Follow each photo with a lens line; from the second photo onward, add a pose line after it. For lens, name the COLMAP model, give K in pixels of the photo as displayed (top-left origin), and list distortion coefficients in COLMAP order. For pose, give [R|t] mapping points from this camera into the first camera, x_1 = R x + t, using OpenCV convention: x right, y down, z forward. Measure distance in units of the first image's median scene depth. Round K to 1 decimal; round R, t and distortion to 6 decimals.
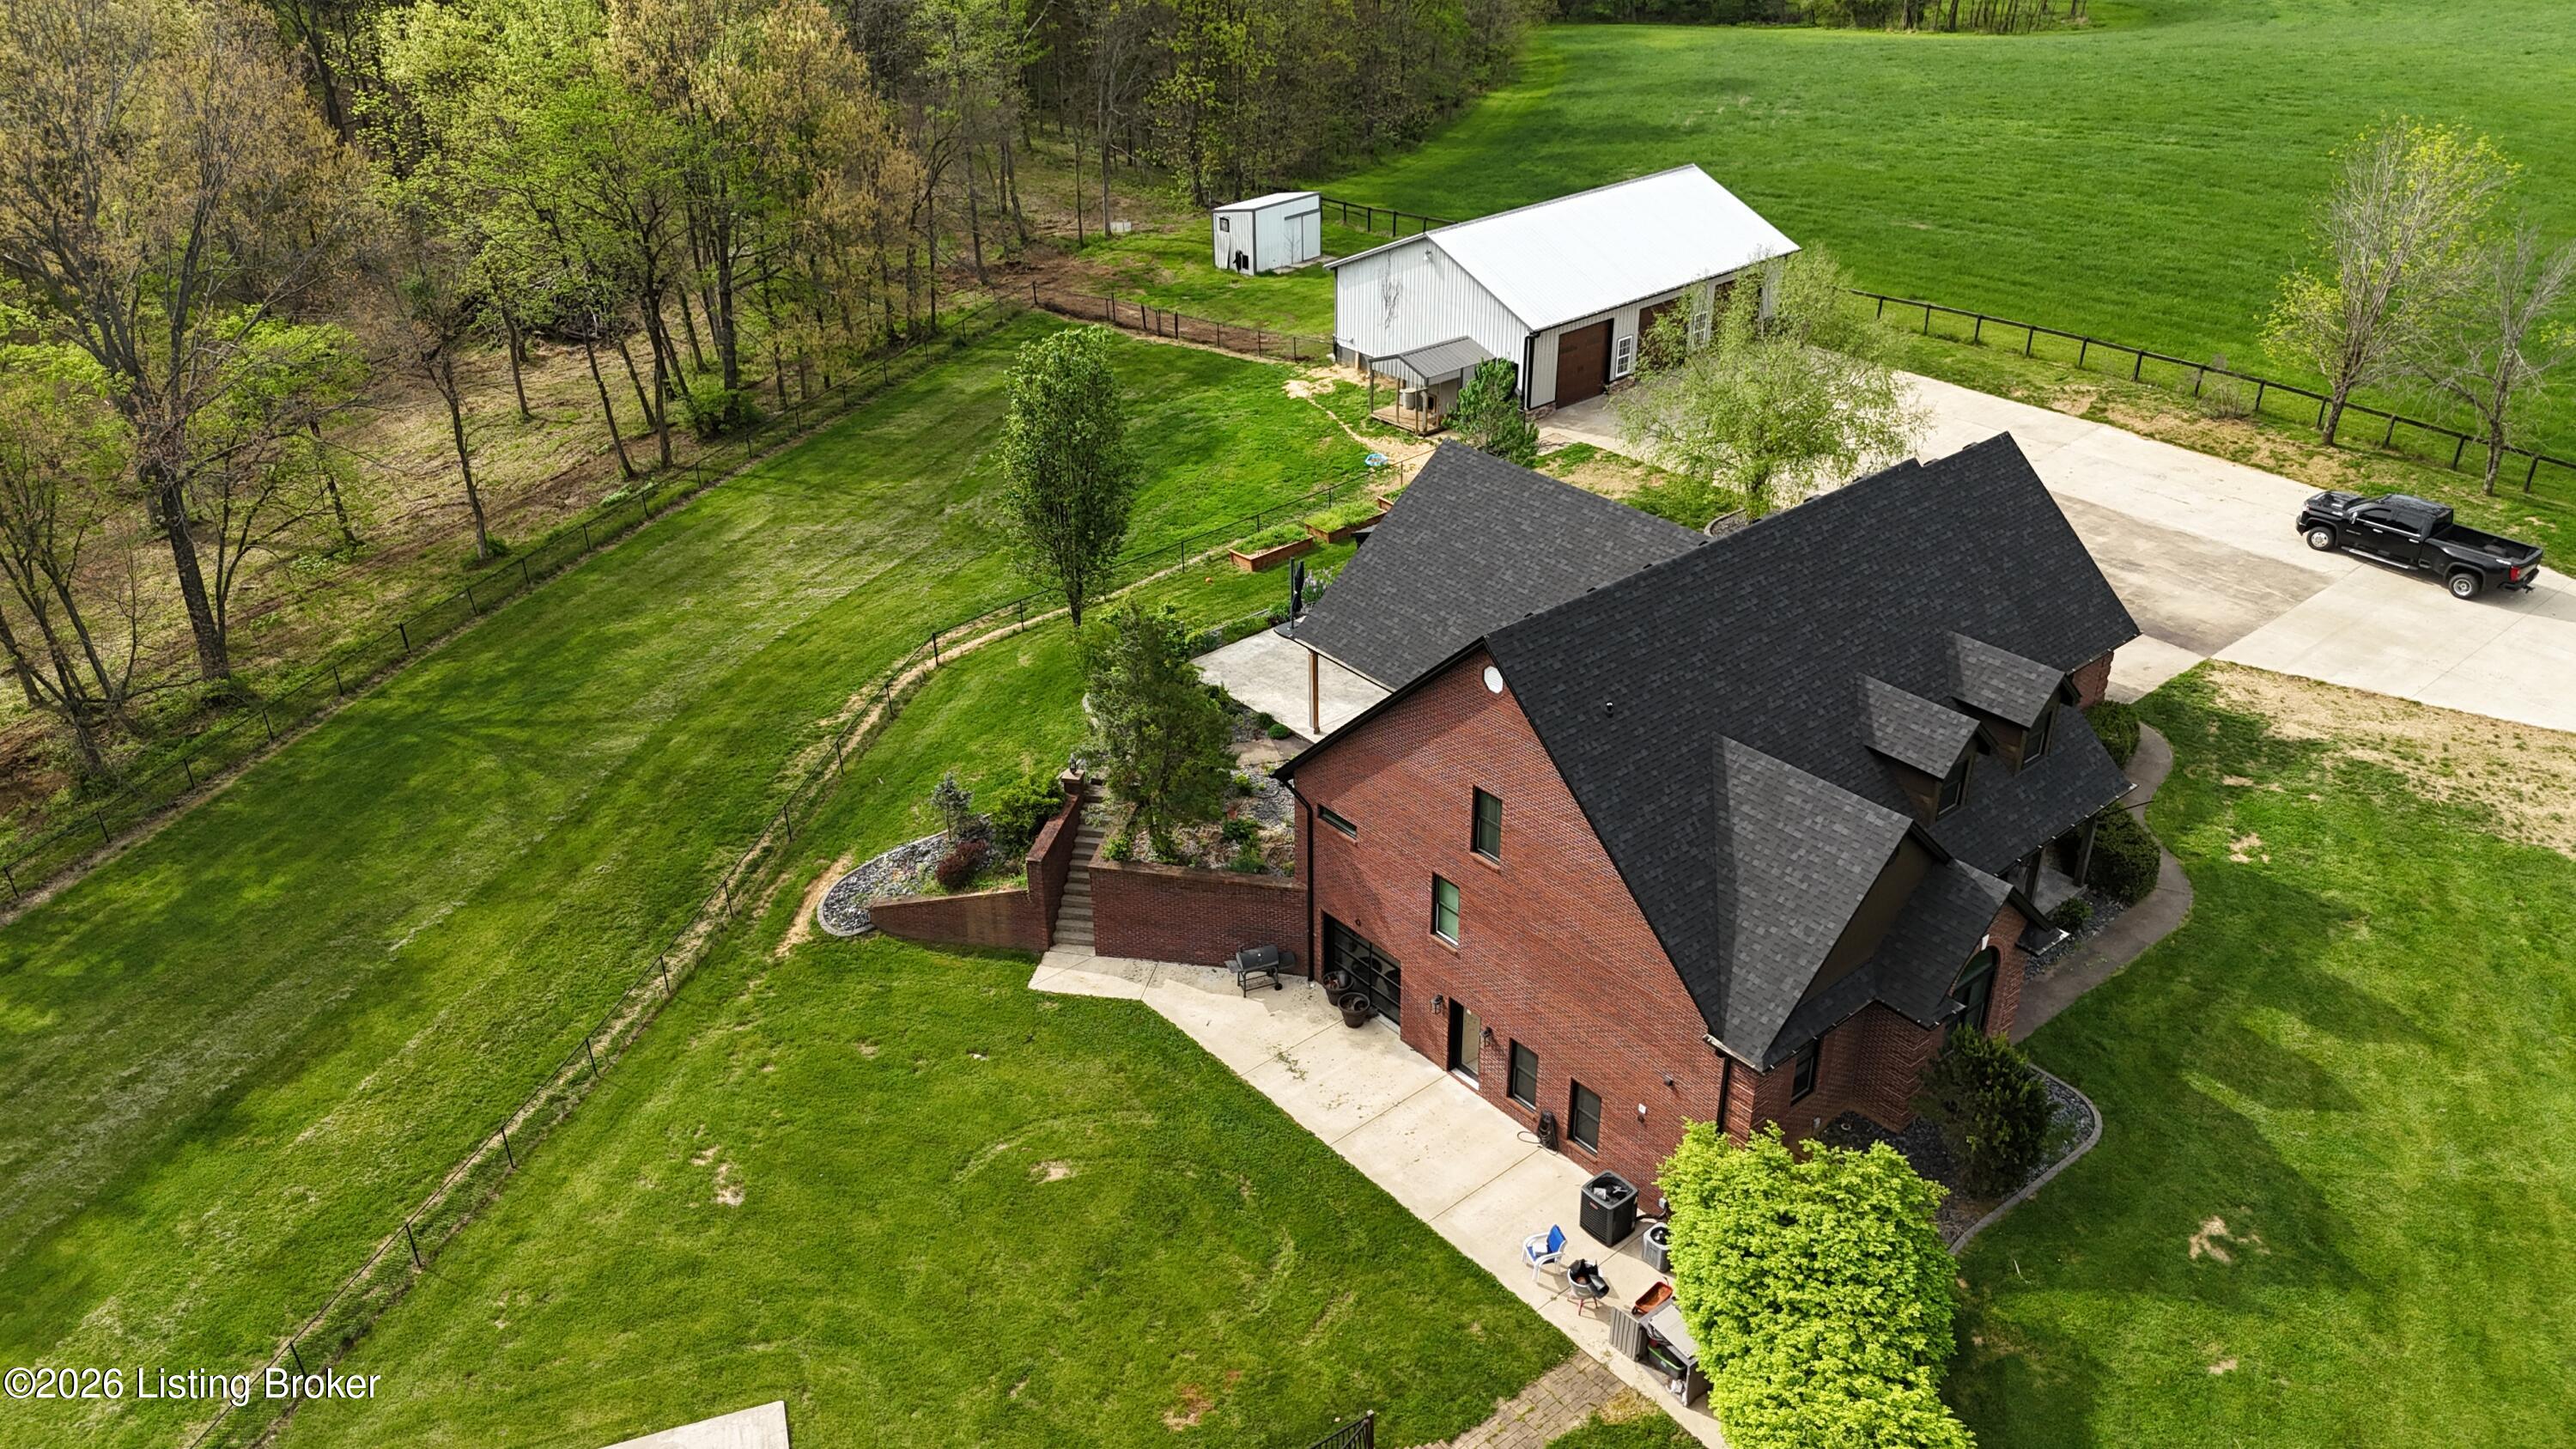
lens RADIAL K [[1887.9, 0, 1285.2], [0, 1887.9, 752.5], [0, 0, 1]] dist [0.094980, -0.109125]
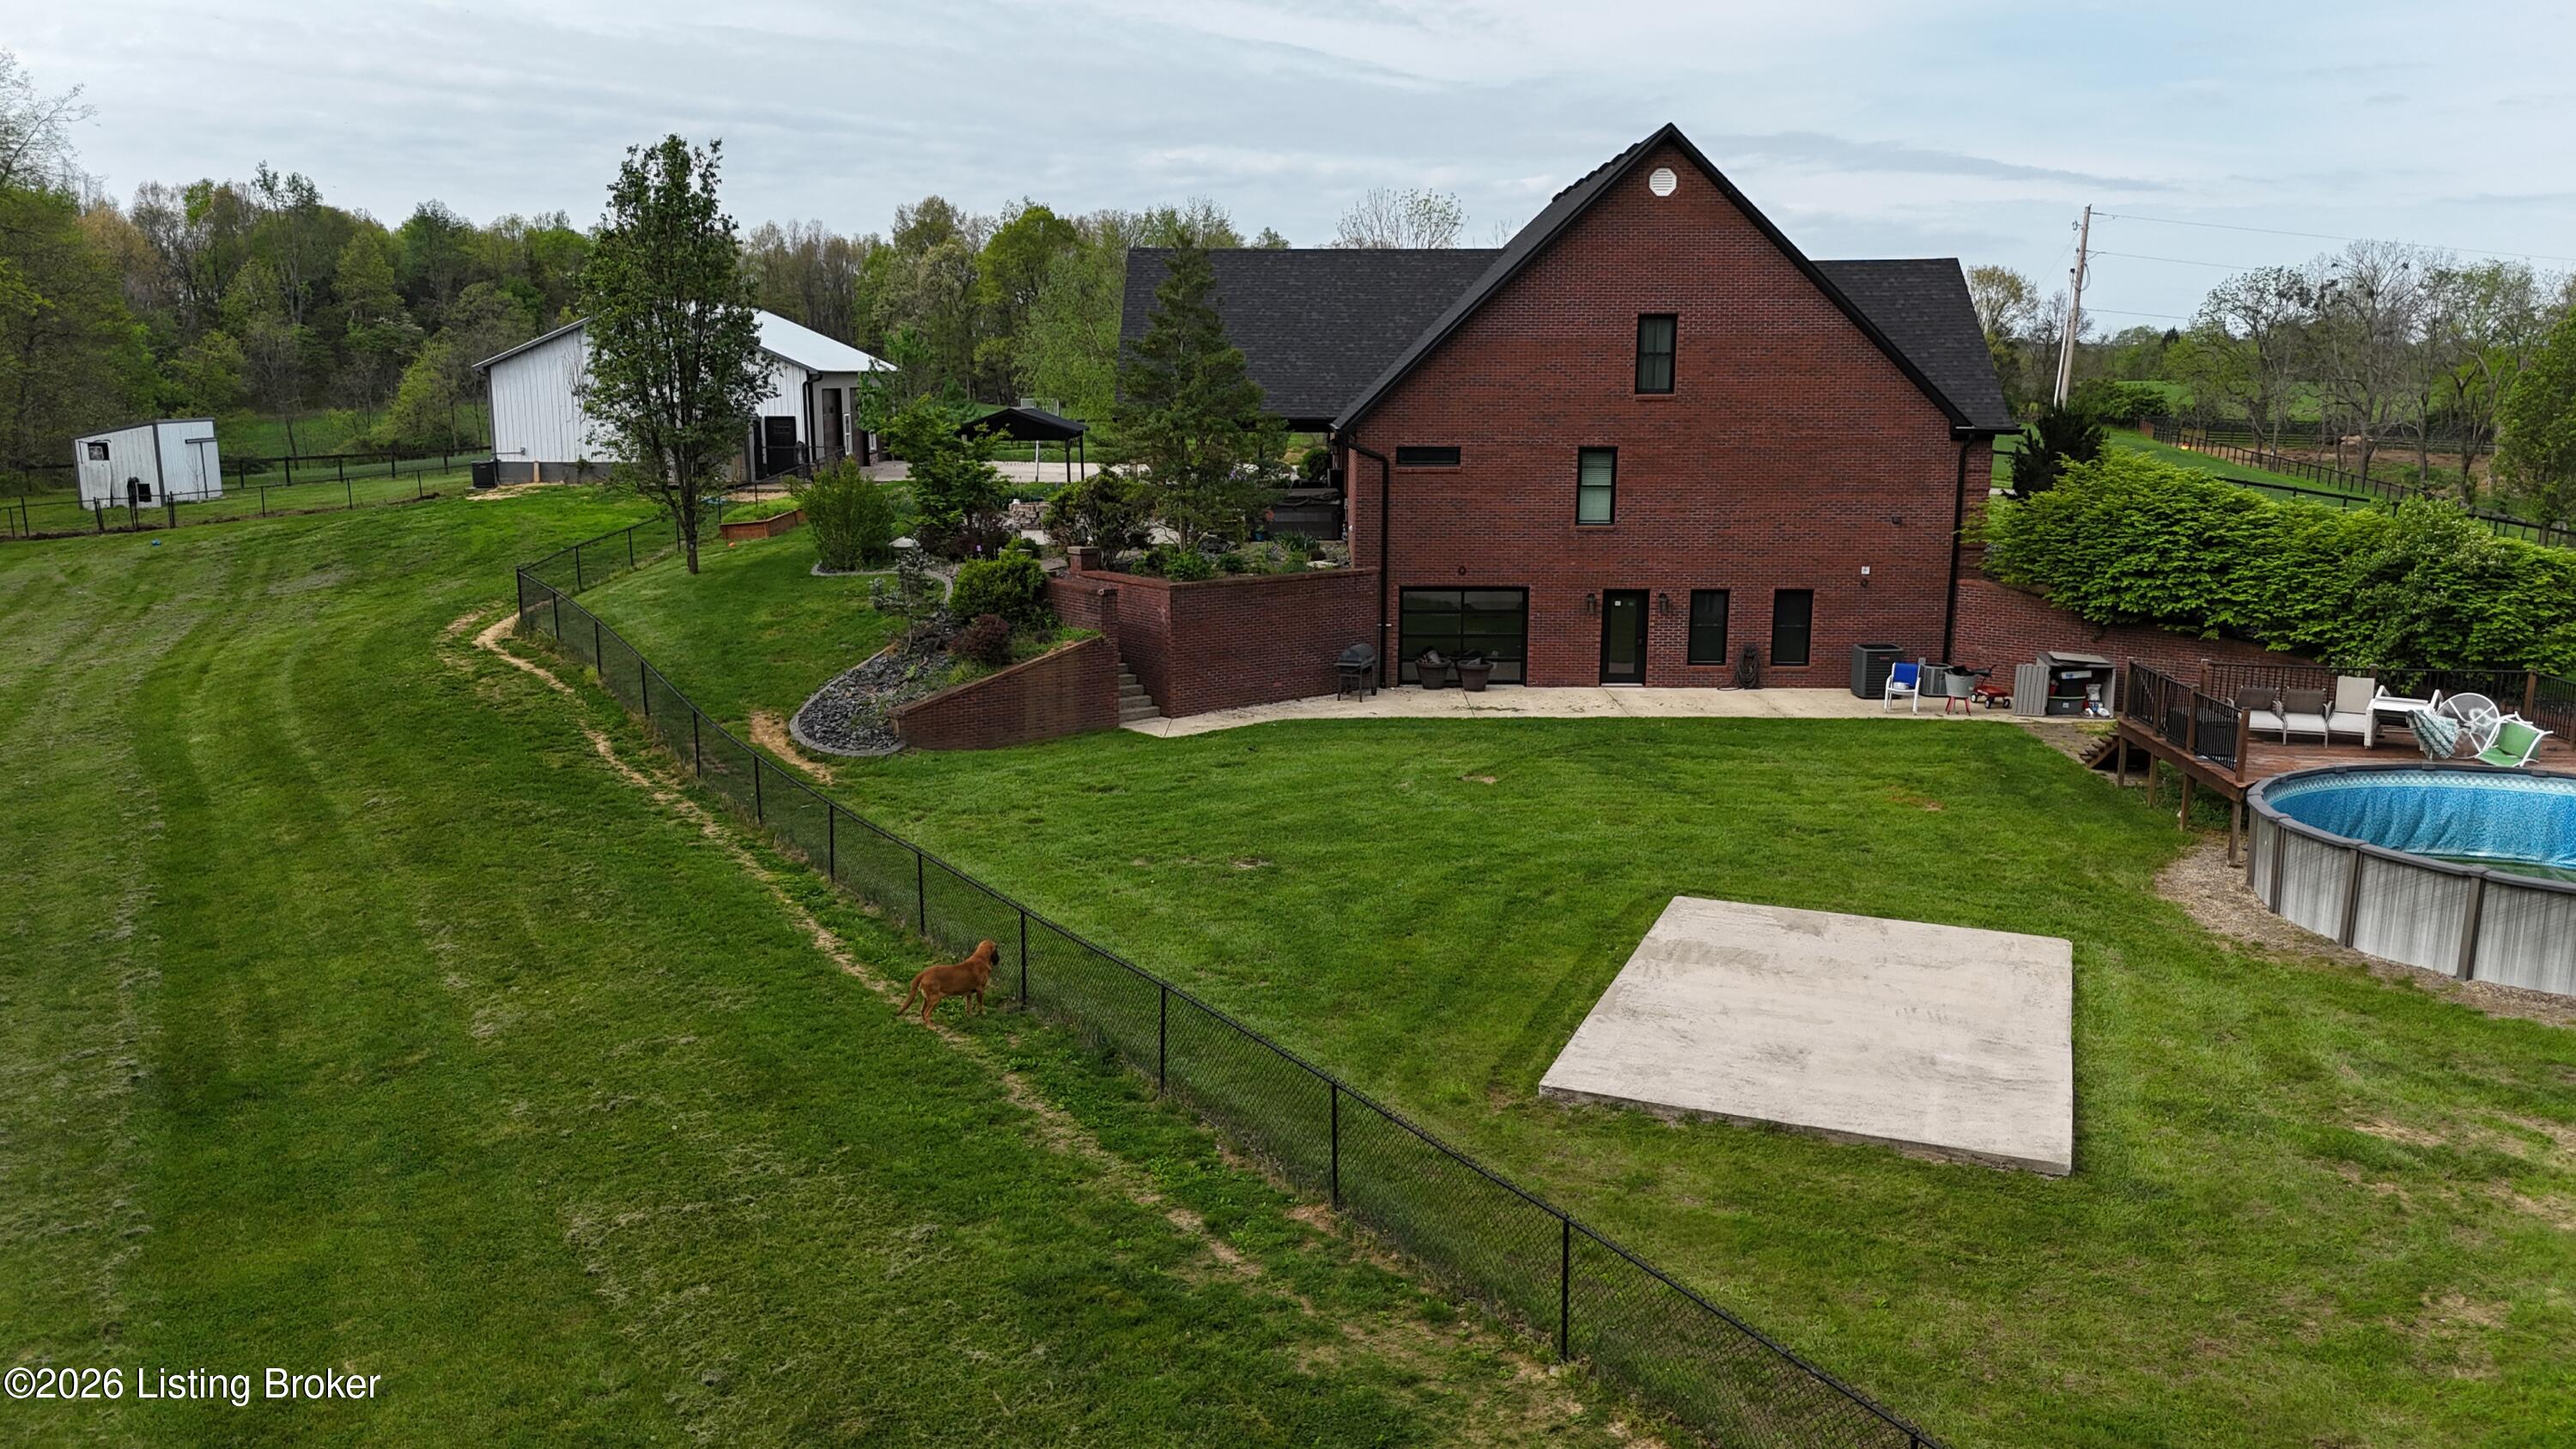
lens RADIAL K [[1887.9, 0, 1285.2], [0, 1887.9, 752.5], [0, 0, 1]] dist [0.094980, -0.109125]
pose [[0.637245, -0.135736, 0.758613, -0.432887], [0.372529, 0.915975, -0.149037, 0.164792], [-0.674641, 0.377579, 0.634266, 0.303755]]
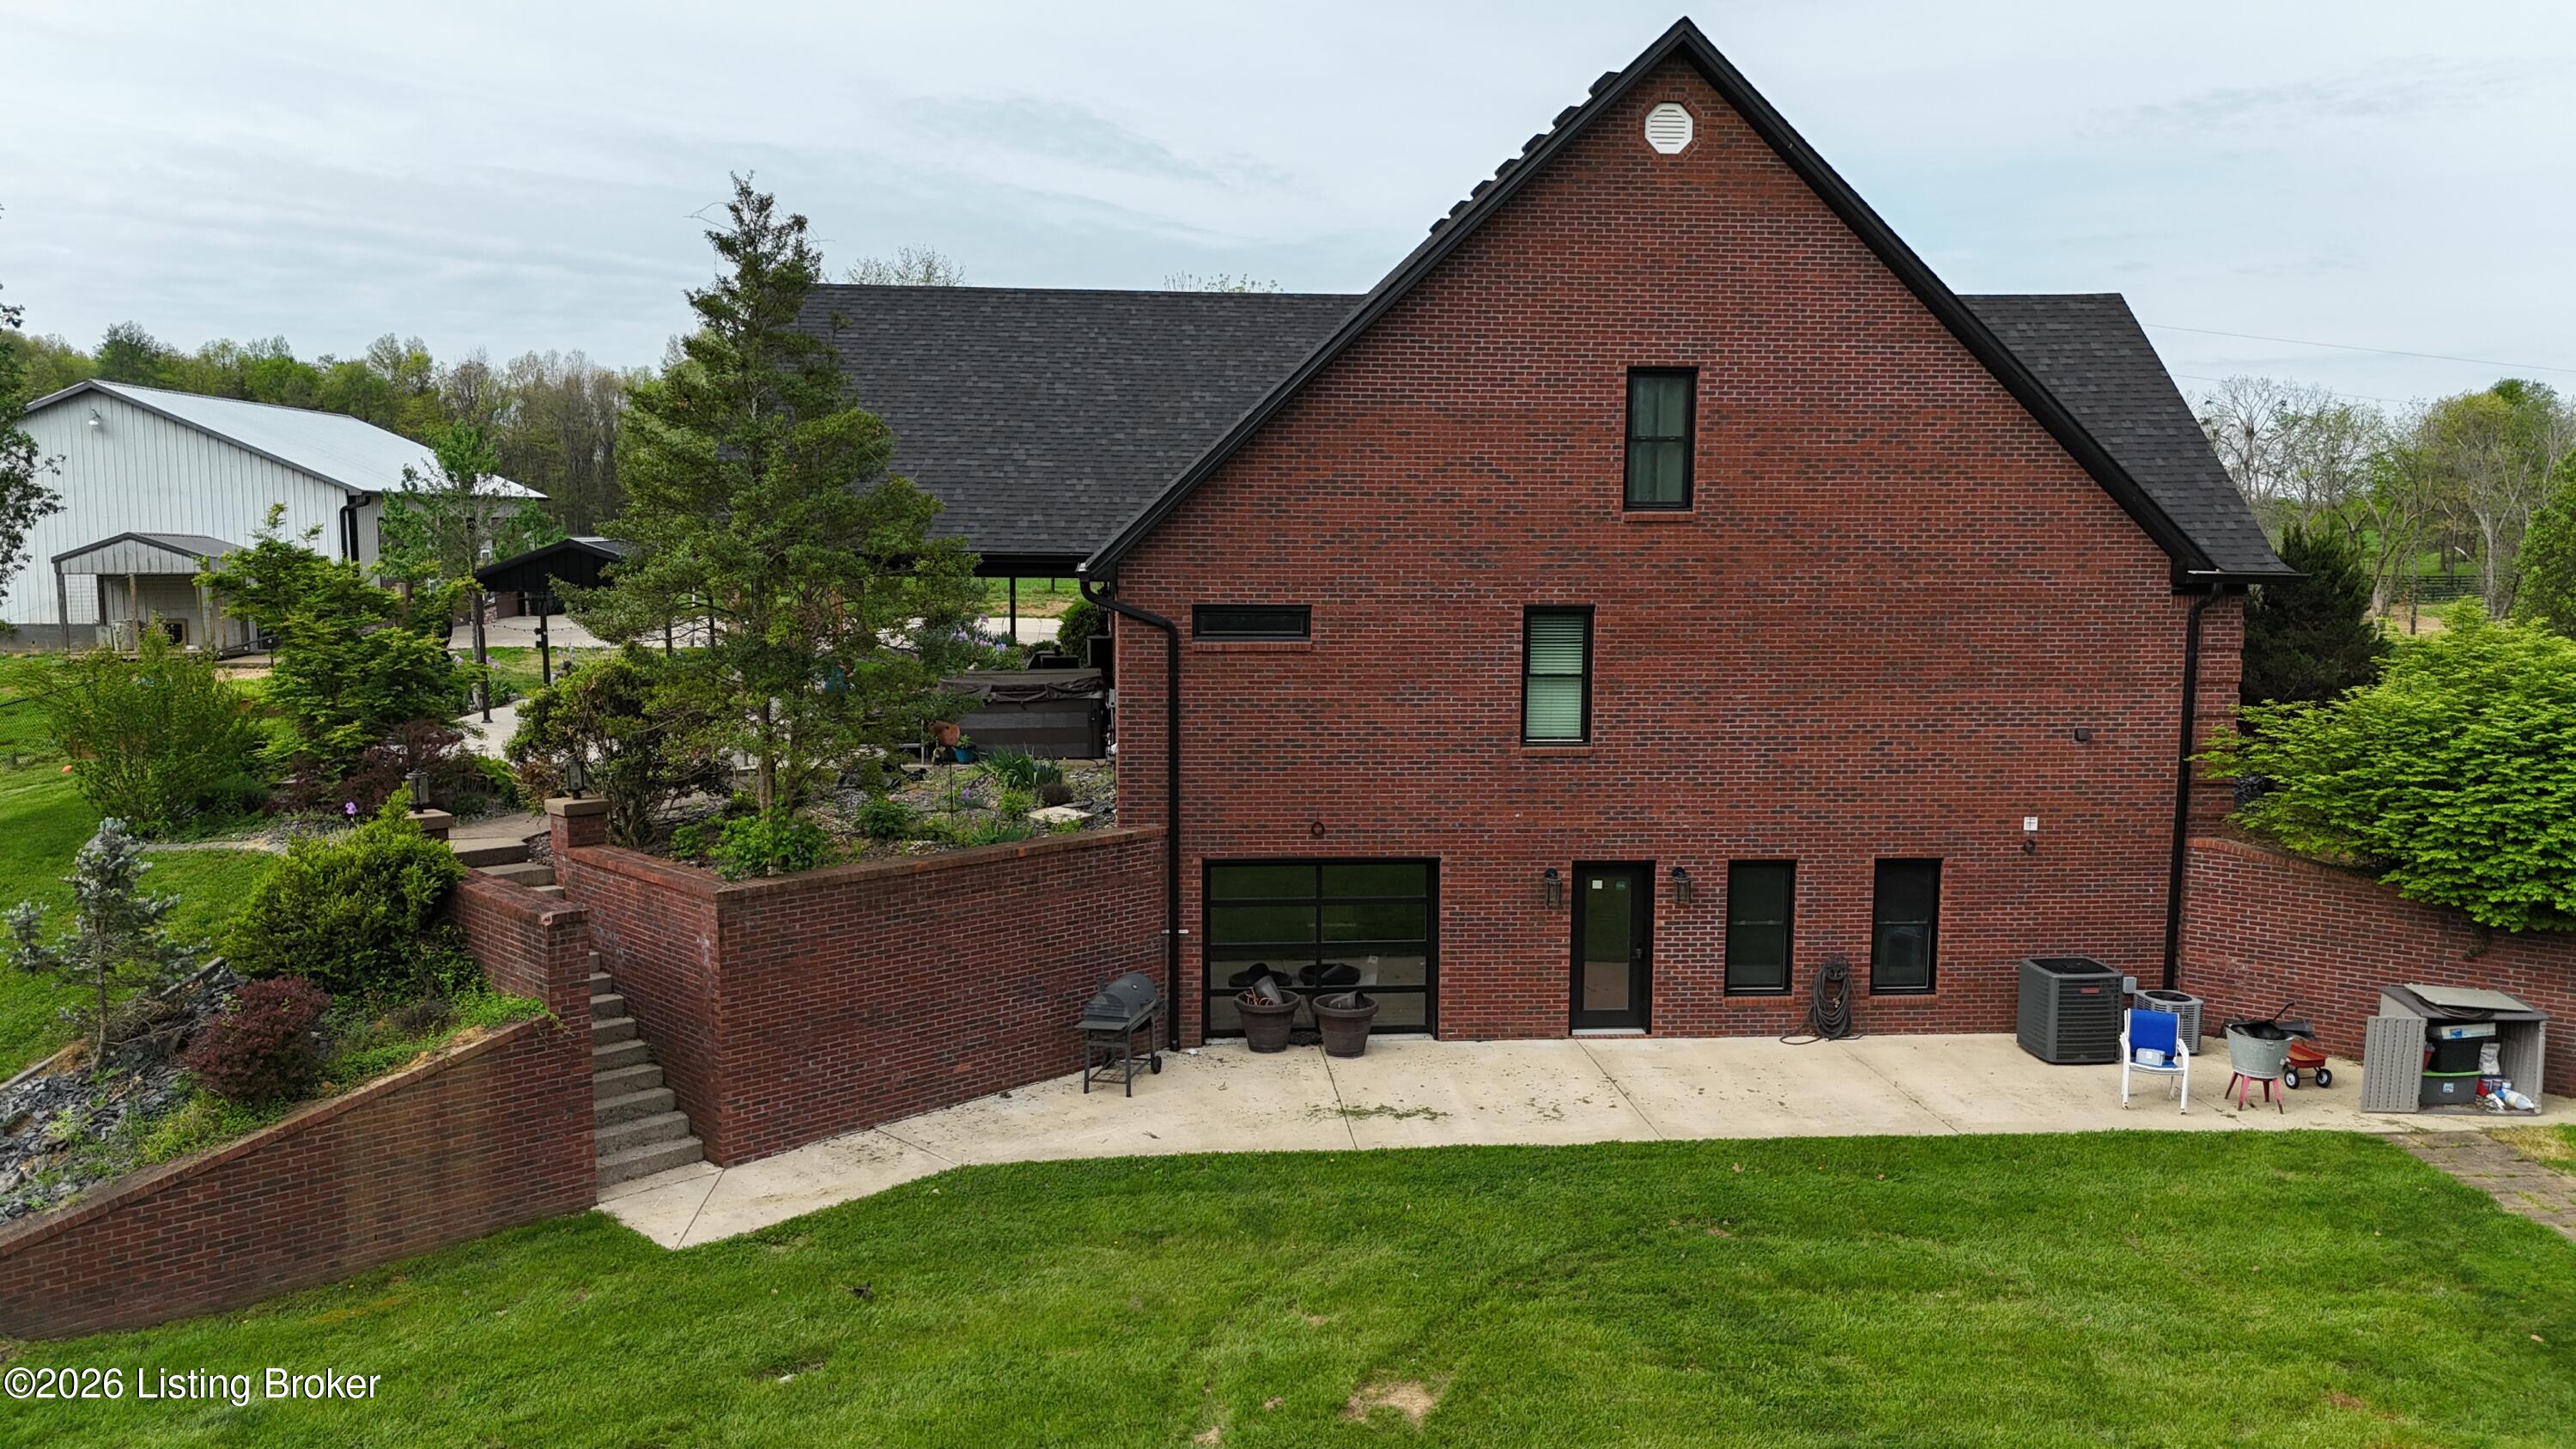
lens RADIAL K [[1887.9, 0, 1285.2], [0, 1887.9, 752.5], [0, 0, 1]] dist [0.094980, -0.109125]
pose [[0.560622, -0.083534, 0.823848, -0.223497], [0.399594, 0.898686, -0.180798, 0.094585], [-0.725278, 0.430563, 0.537203, 0.435885]]
